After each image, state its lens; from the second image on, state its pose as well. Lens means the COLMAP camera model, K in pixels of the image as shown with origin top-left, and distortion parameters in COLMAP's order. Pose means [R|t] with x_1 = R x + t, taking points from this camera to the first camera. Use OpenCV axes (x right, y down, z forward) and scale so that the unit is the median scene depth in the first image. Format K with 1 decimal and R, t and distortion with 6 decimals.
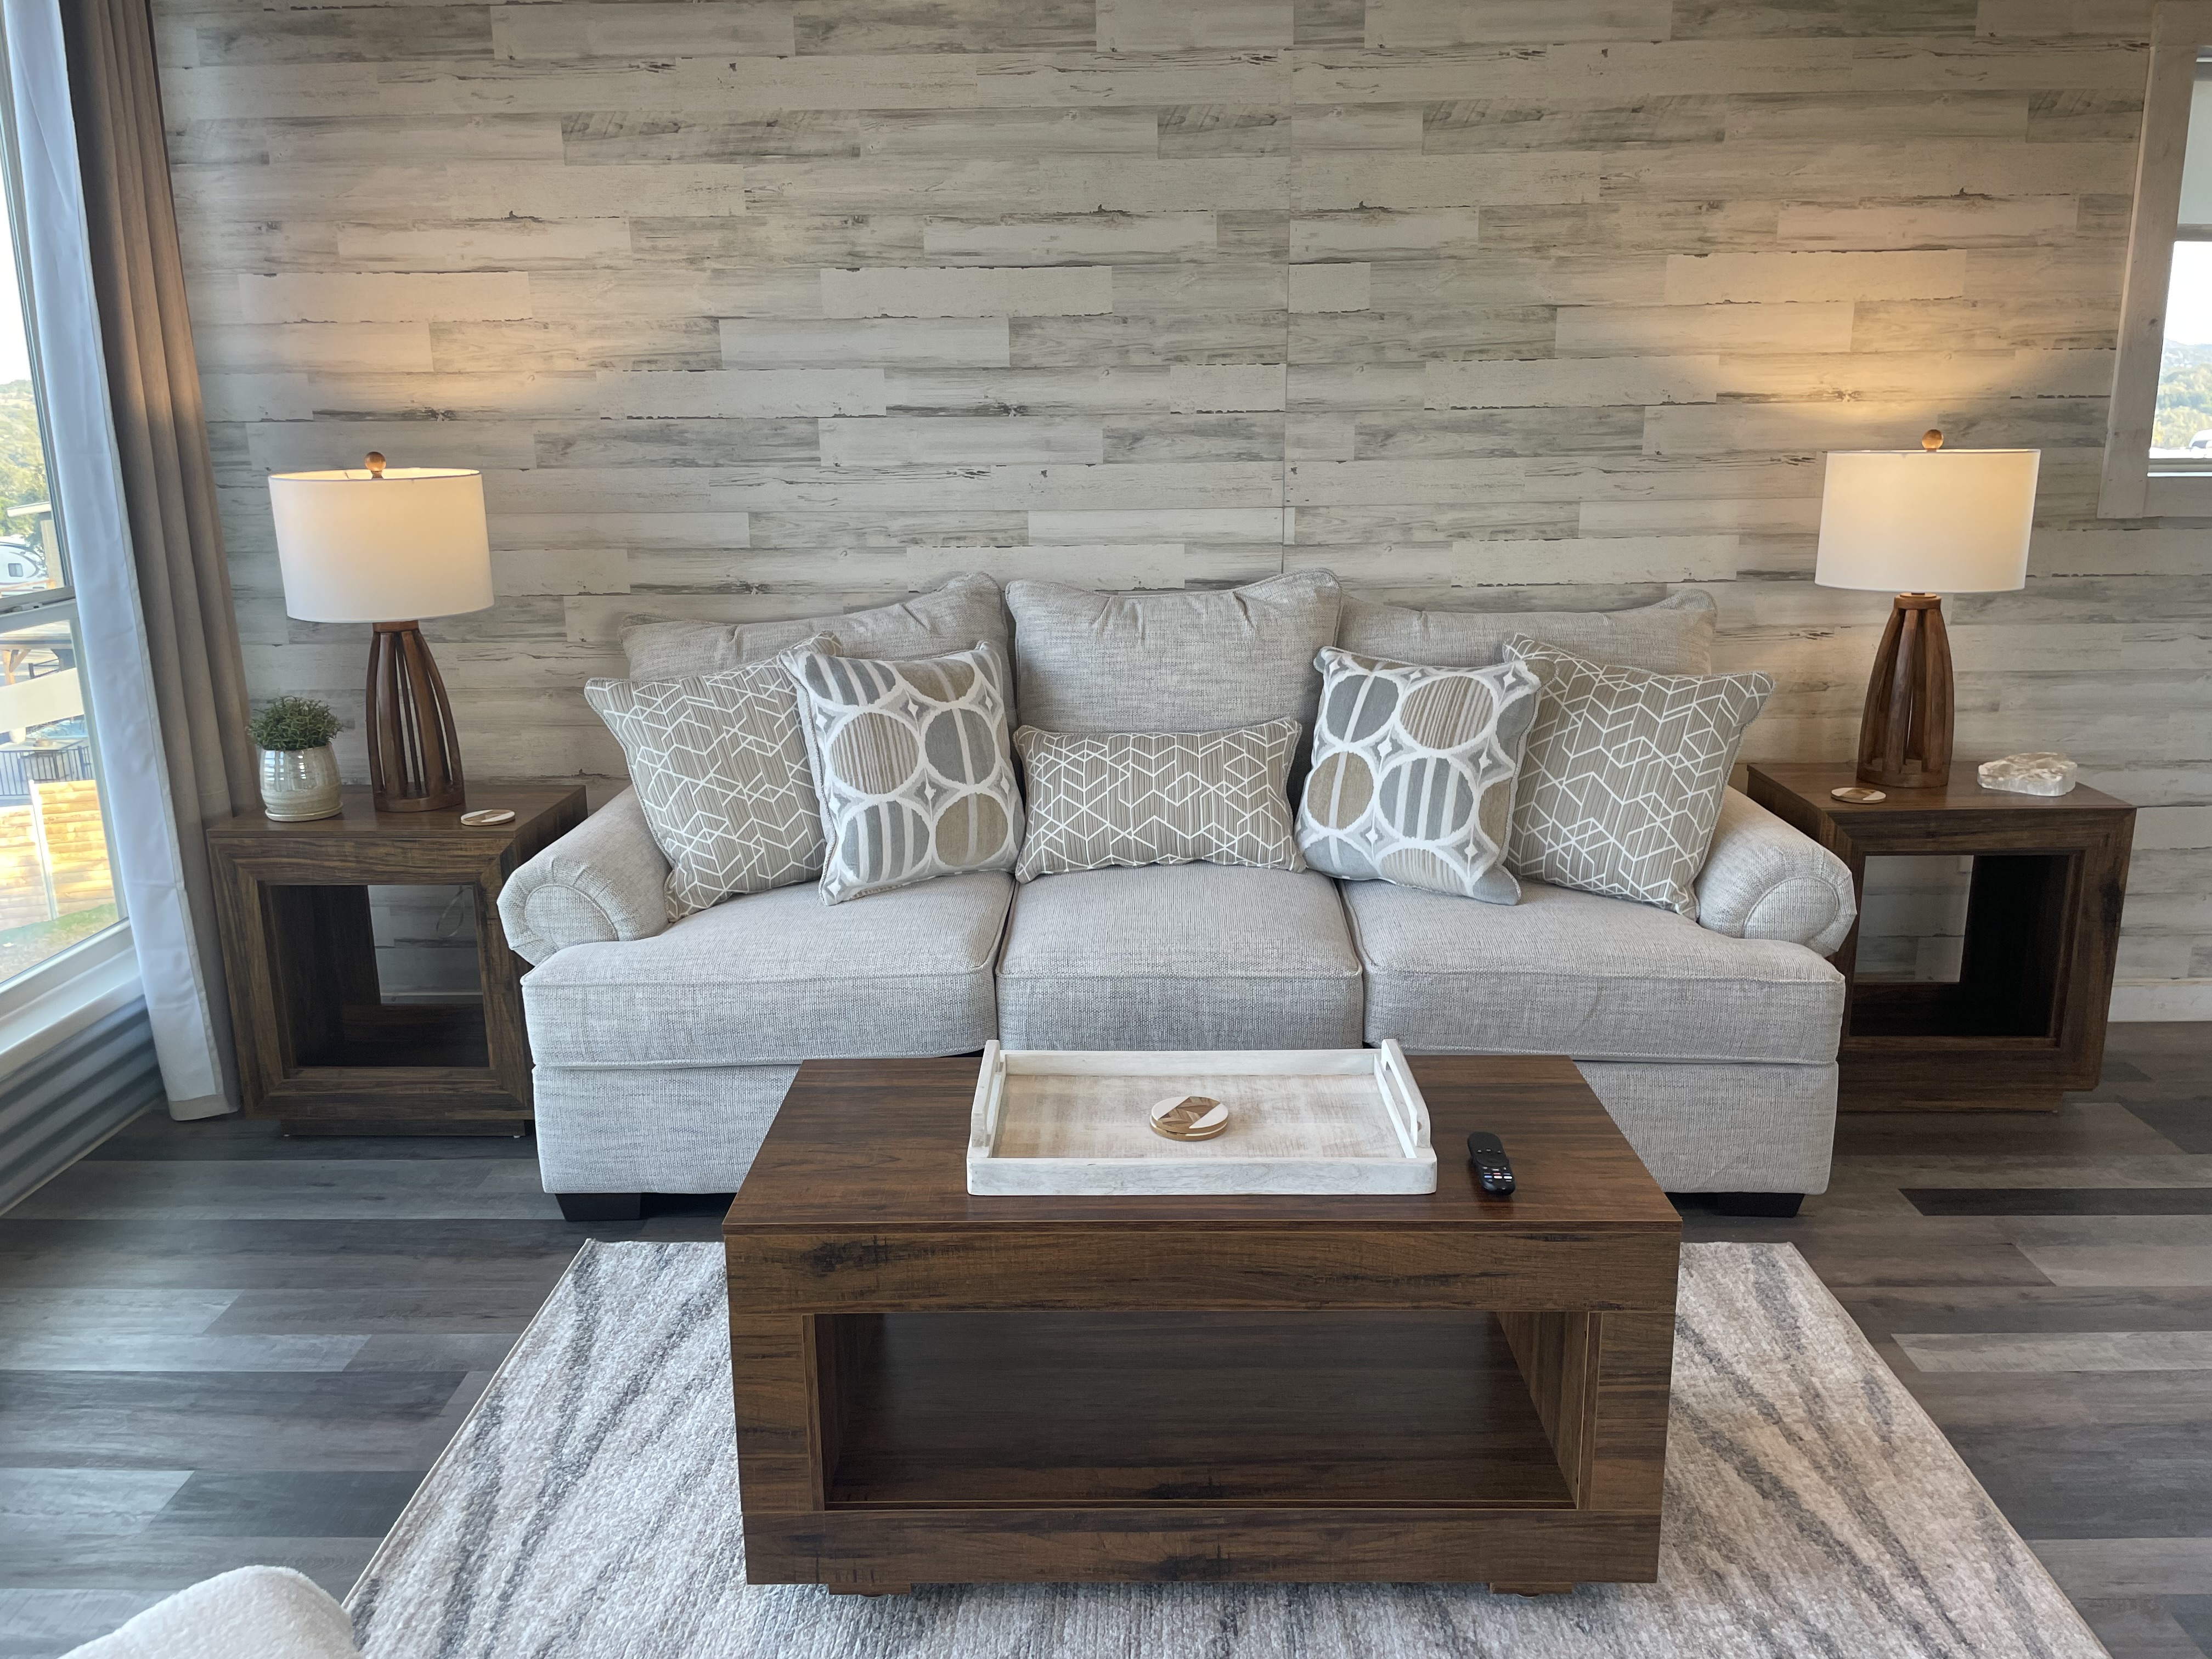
lens RADIAL K [[1670.3, 0, 1107.1], [0, 1670.3, 821.8], [0, 0, 1]] dist [0.083723, -0.110256]
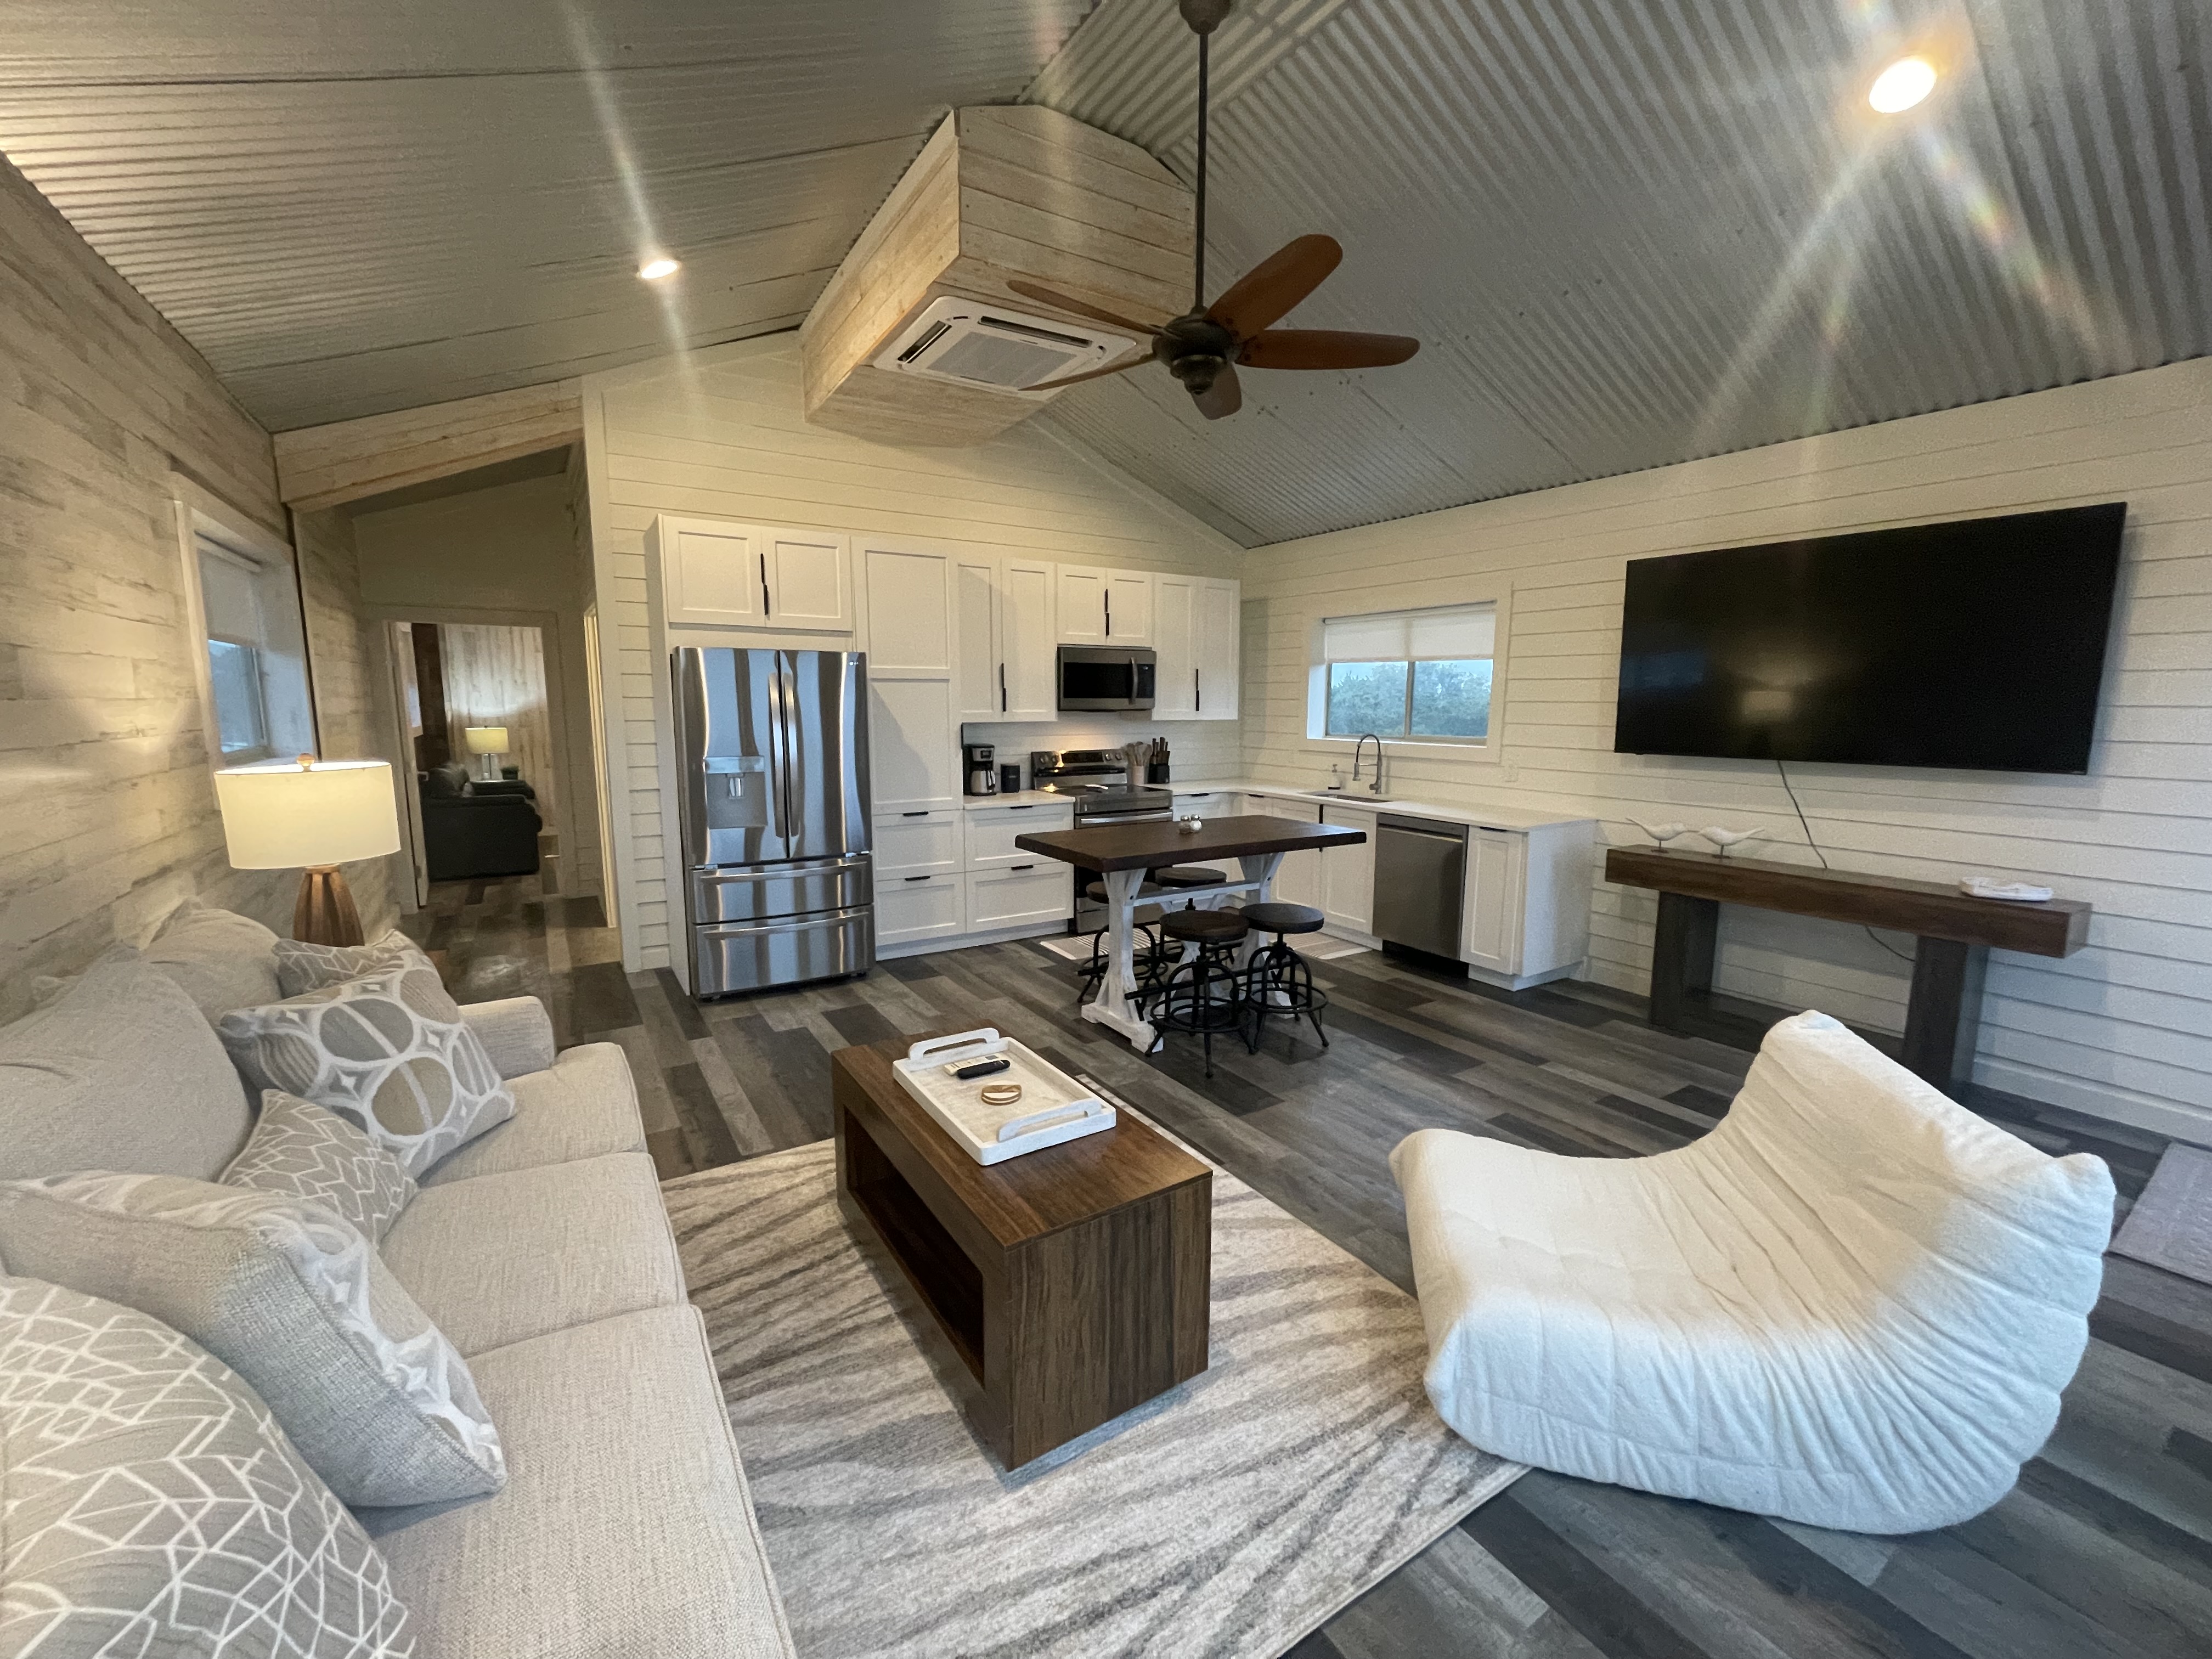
lens RADIAL K [[890.7, 0, 1142.2], [0, 890.7, 807.5], [0, 0, 1]] dist [-0.011711, 0.000632]
pose [[-0.572383, -0.091722, 0.814840, -0.519592], [0.192107, 0.951068, 0.242002, -0.221516], [-0.797165, 0.295054, -0.526755, 0.798628]]
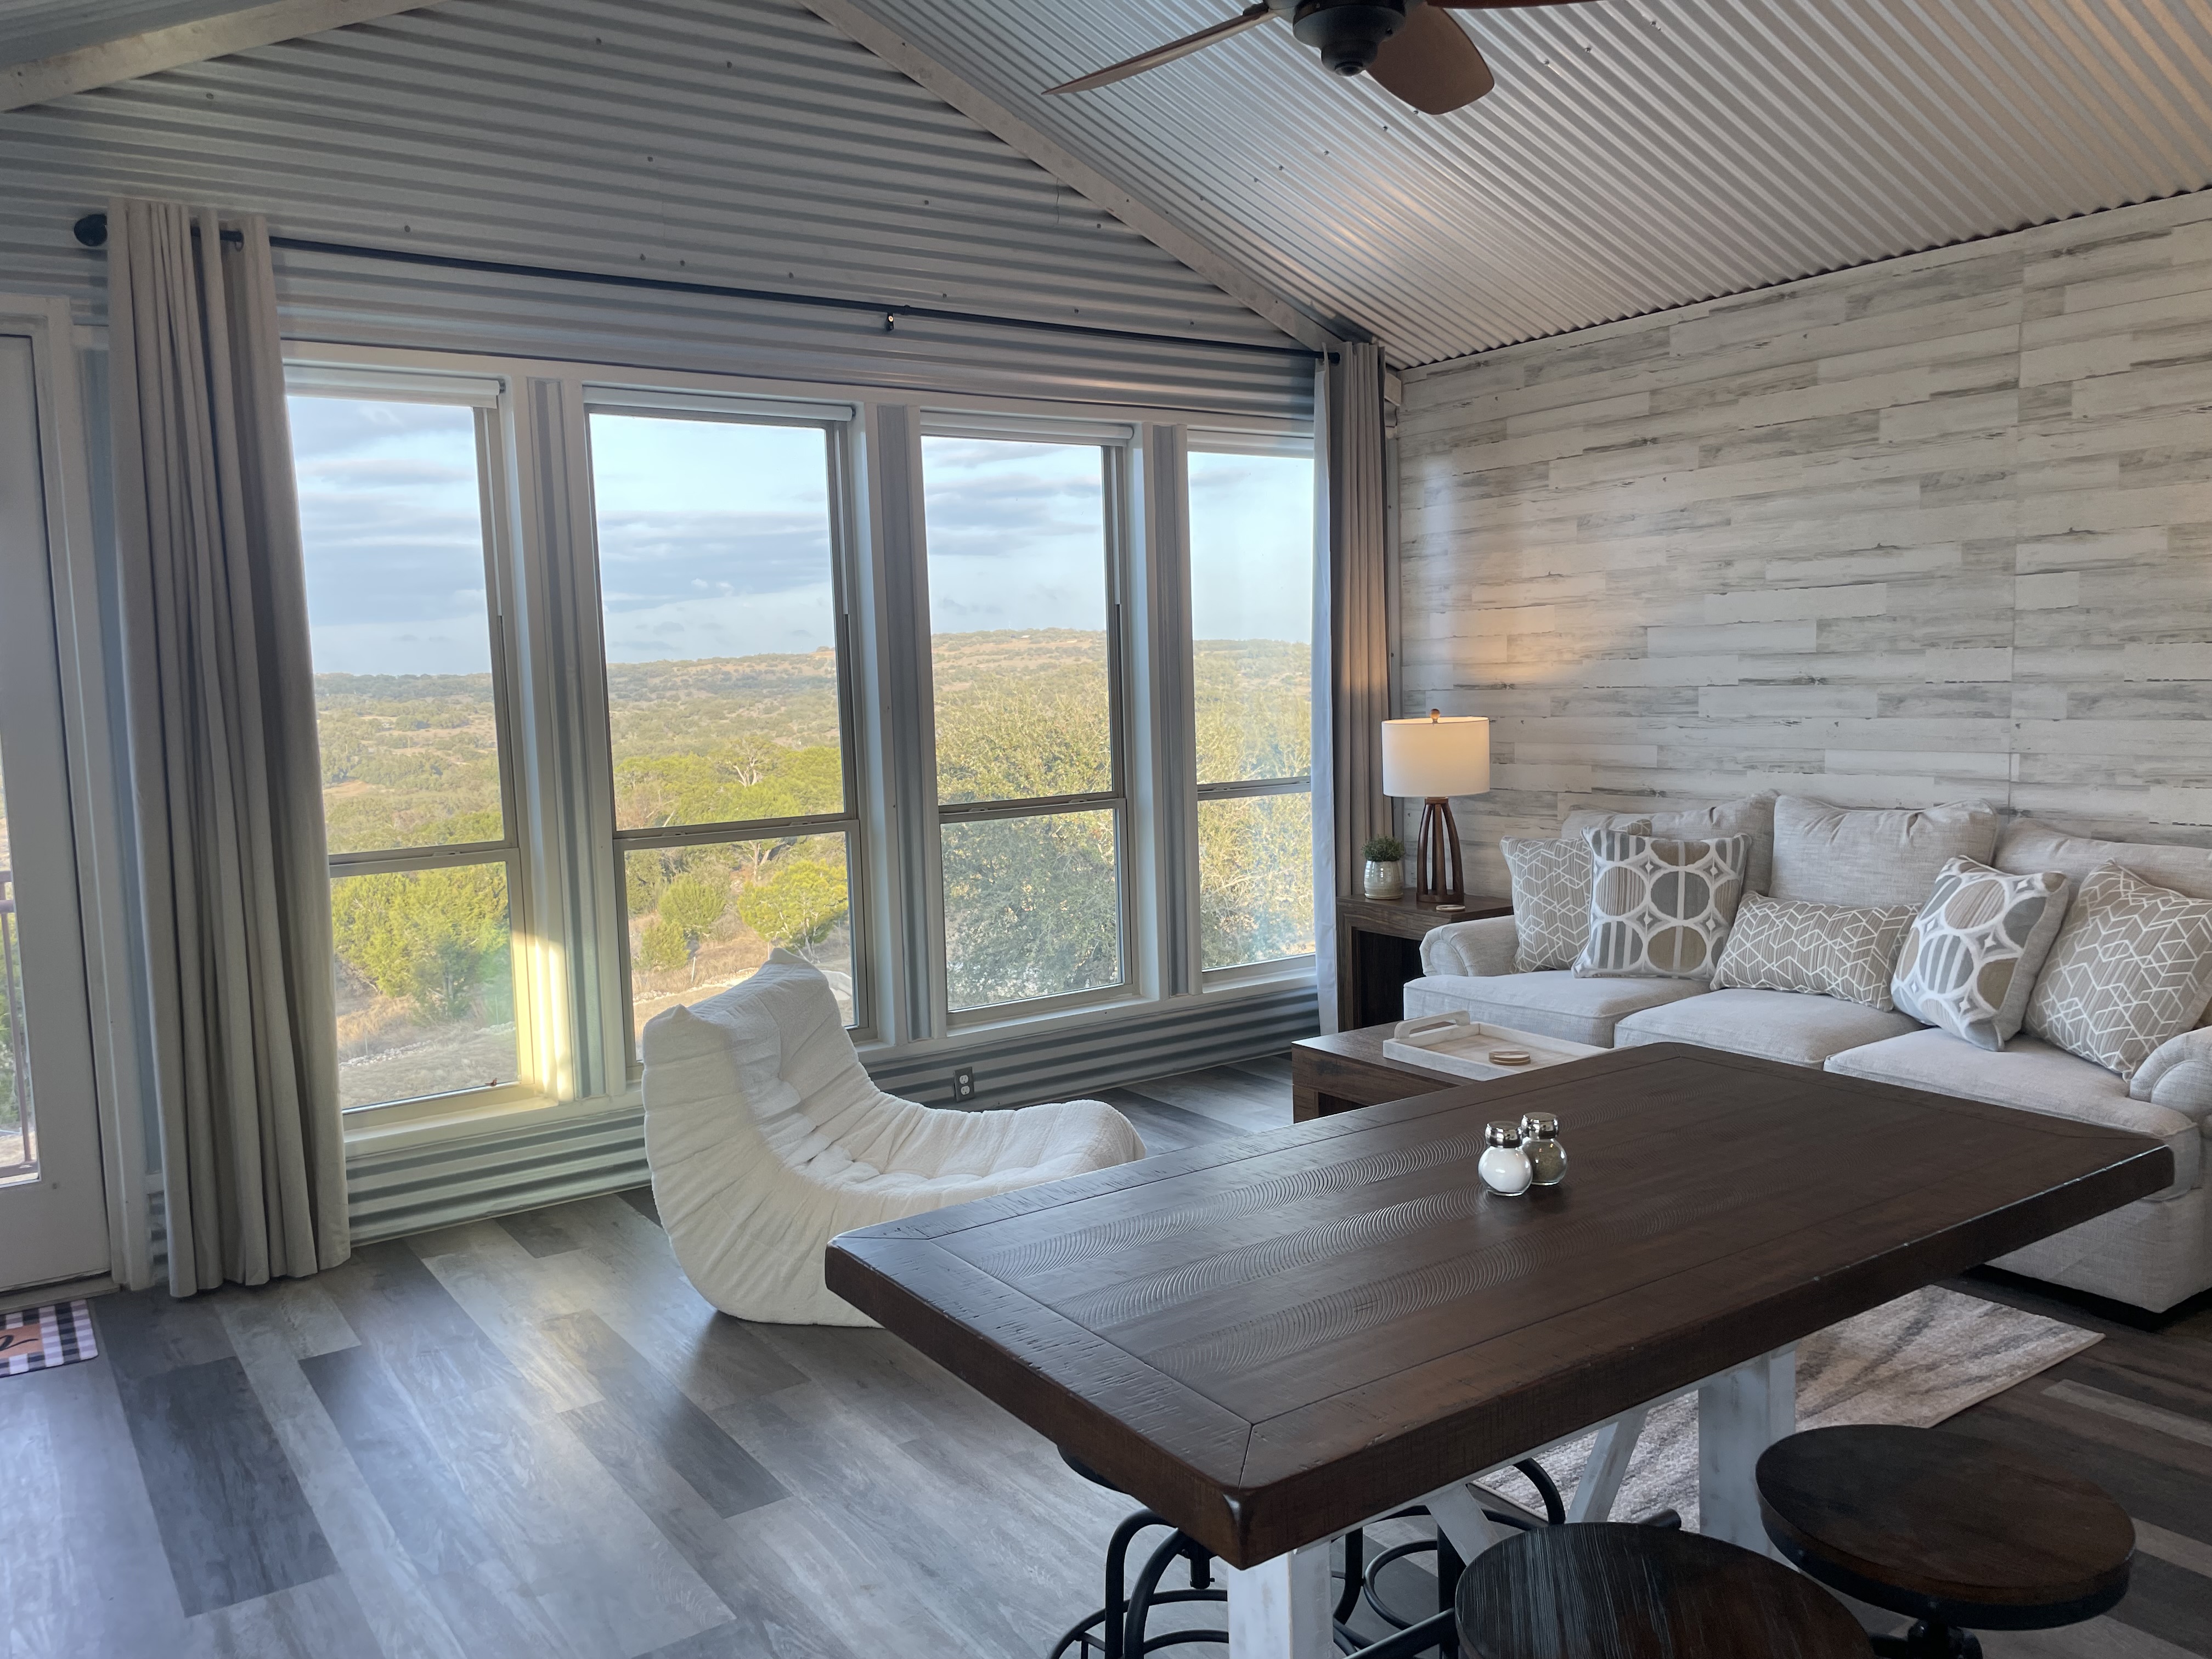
lens RADIAL K [[1670.3, 0, 1084.0], [0, 1670.3, 830.0], [0, 0, 1]] dist [0.083723, -0.110256]
pose [[0.578424, 0.072054, -0.812548, 0.805086], [-0.172000, 0.984470, -0.035141, 0.043010], [0.797397, 0.160085, 0.581834, -0.346180]]
